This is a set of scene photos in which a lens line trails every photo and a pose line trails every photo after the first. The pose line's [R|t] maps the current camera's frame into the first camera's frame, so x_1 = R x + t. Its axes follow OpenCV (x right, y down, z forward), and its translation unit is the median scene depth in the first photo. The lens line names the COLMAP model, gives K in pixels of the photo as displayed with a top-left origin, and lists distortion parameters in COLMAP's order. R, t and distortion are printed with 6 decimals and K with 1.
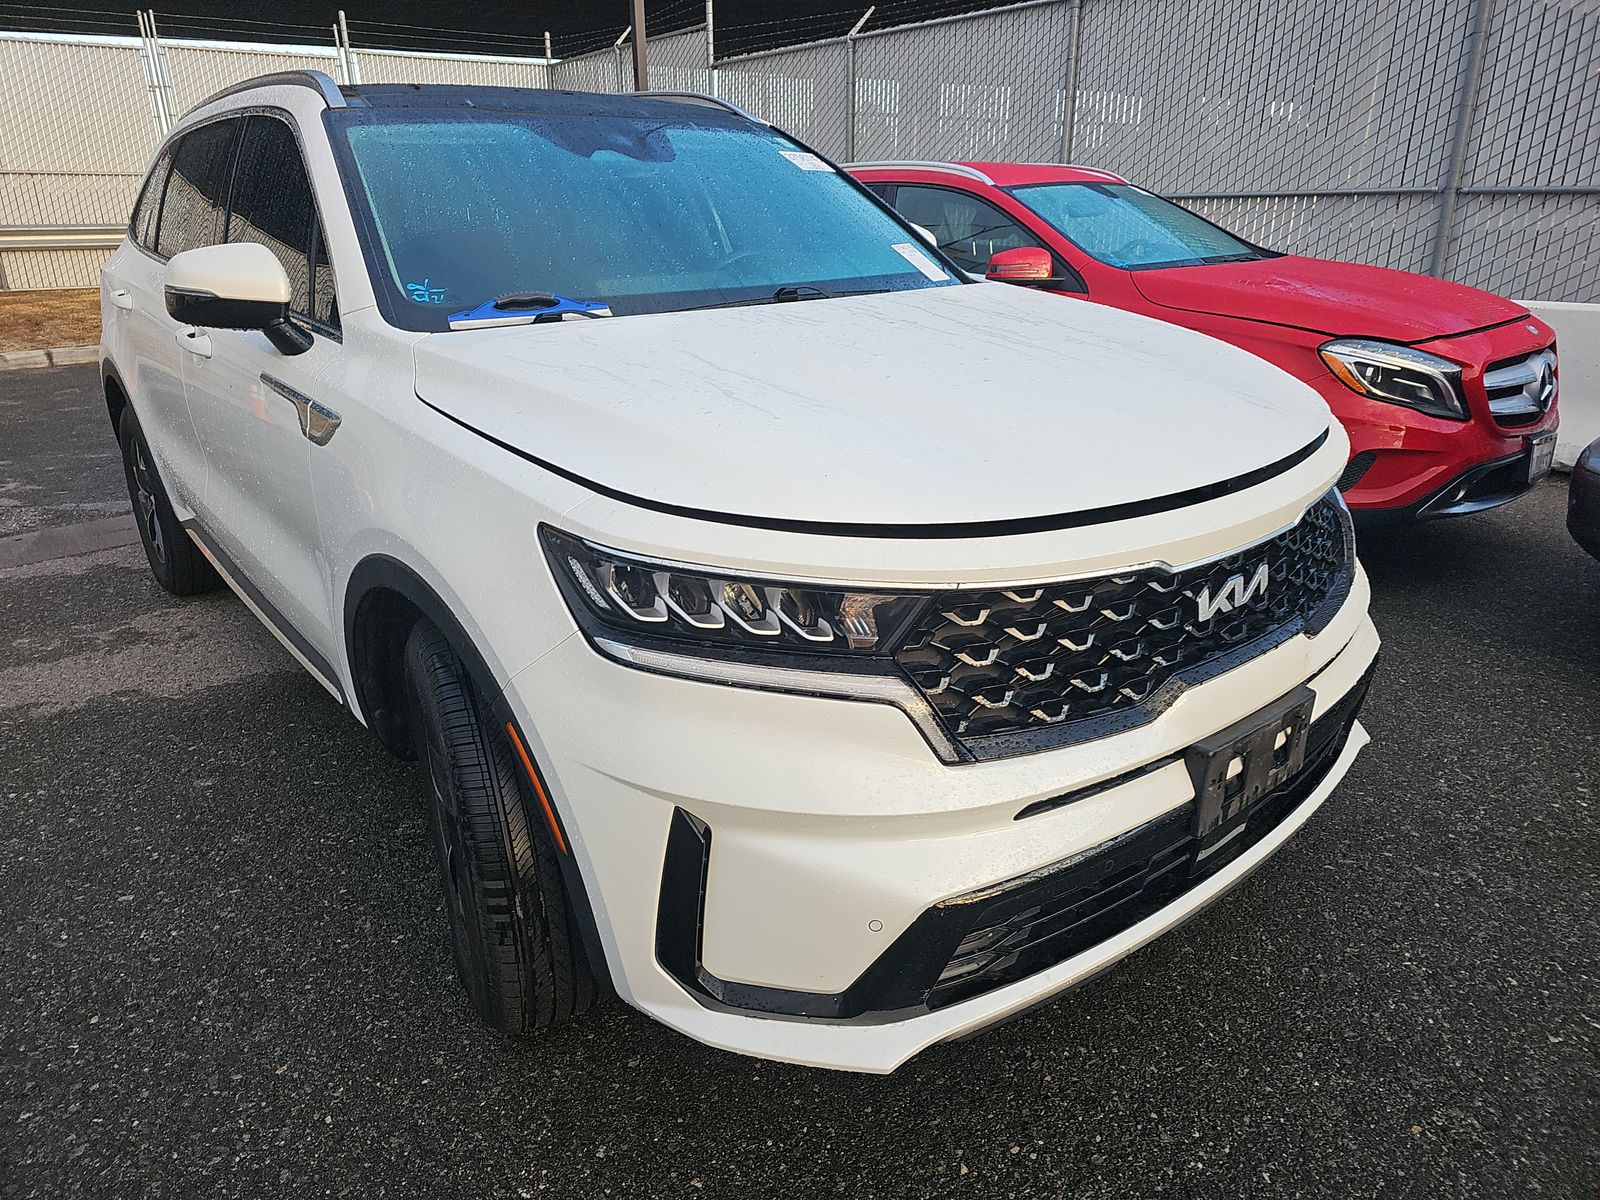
lens RADIAL K [[1059.8, 0, 805.7], [0, 1059.8, 603.7], [0, 0, 1]] dist [0.068436, -0.066735]
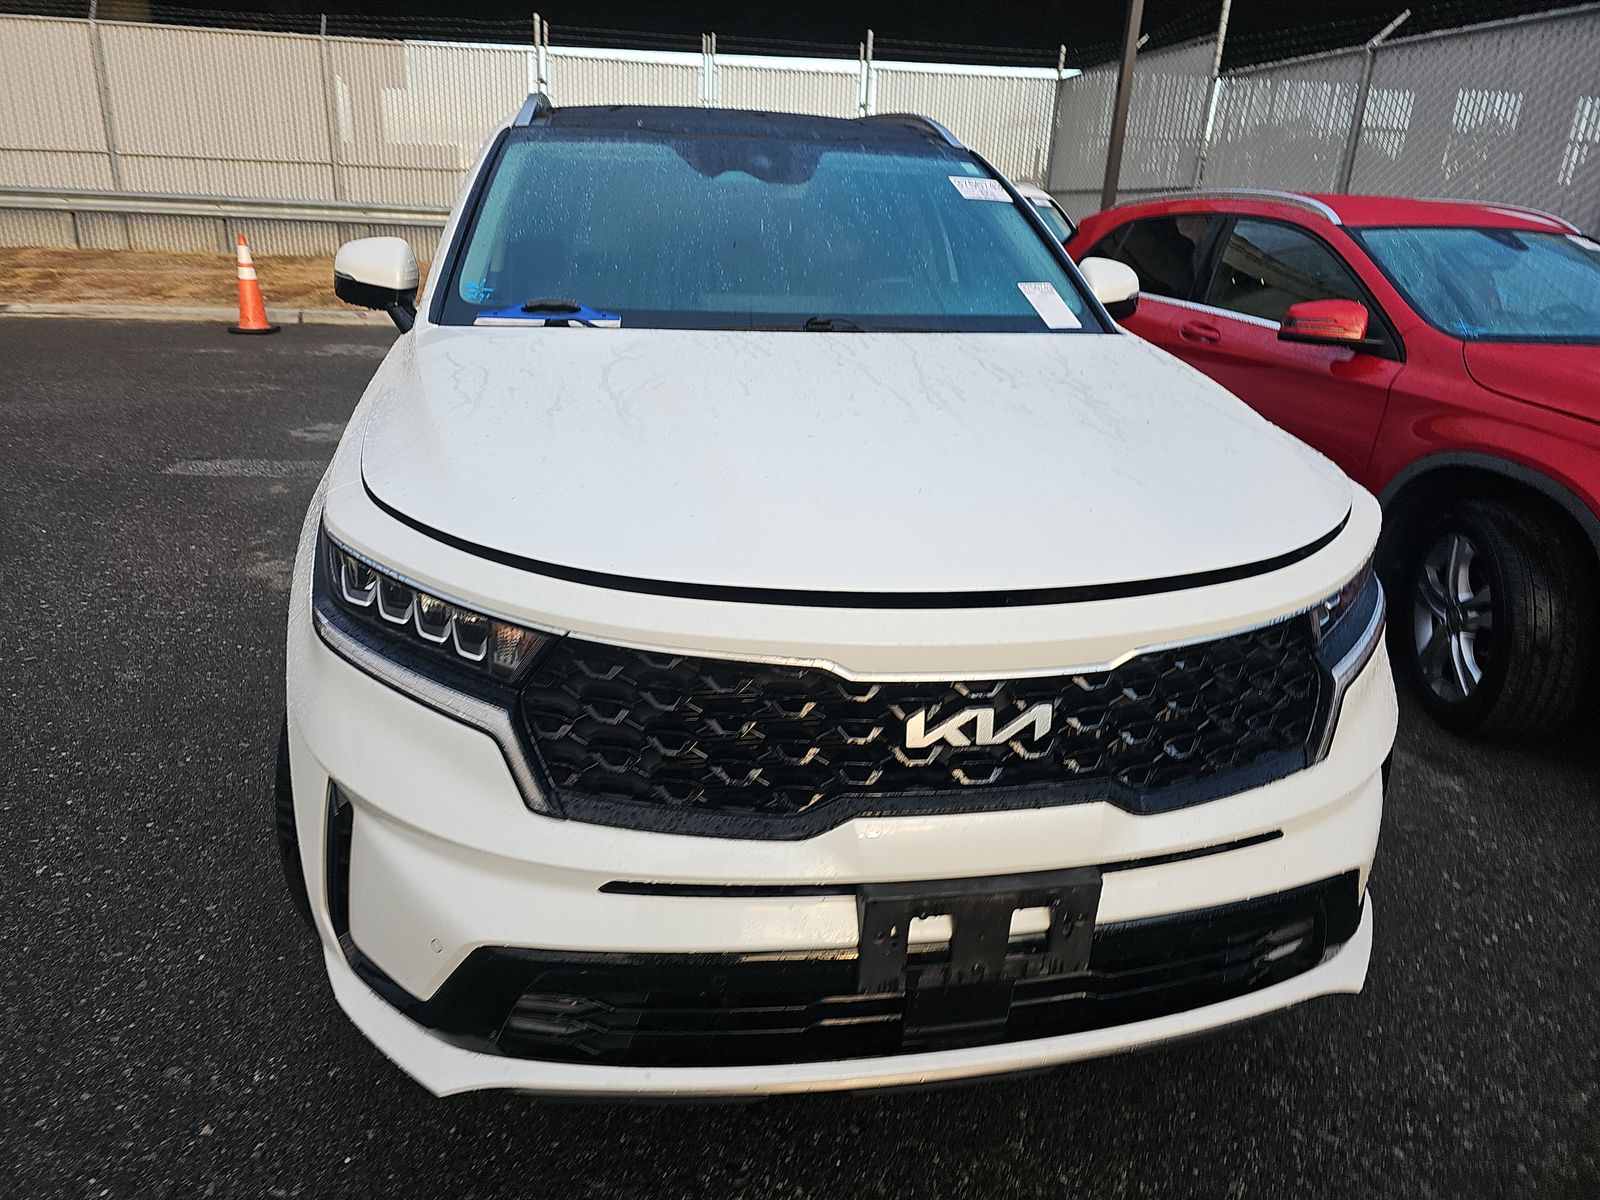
lens RADIAL K [[1078.7, 0, 788.8], [0, 1078.7, 600.6], [0, 0, 1]] dist [0.058222, -0.053081]
pose [[0.871896, 0.211454, -0.441684, 0.494465], [-0.219039, 0.975108, 0.034439, -0.081677], [0.437972, 0.066719, 0.896509, 0.137430]]
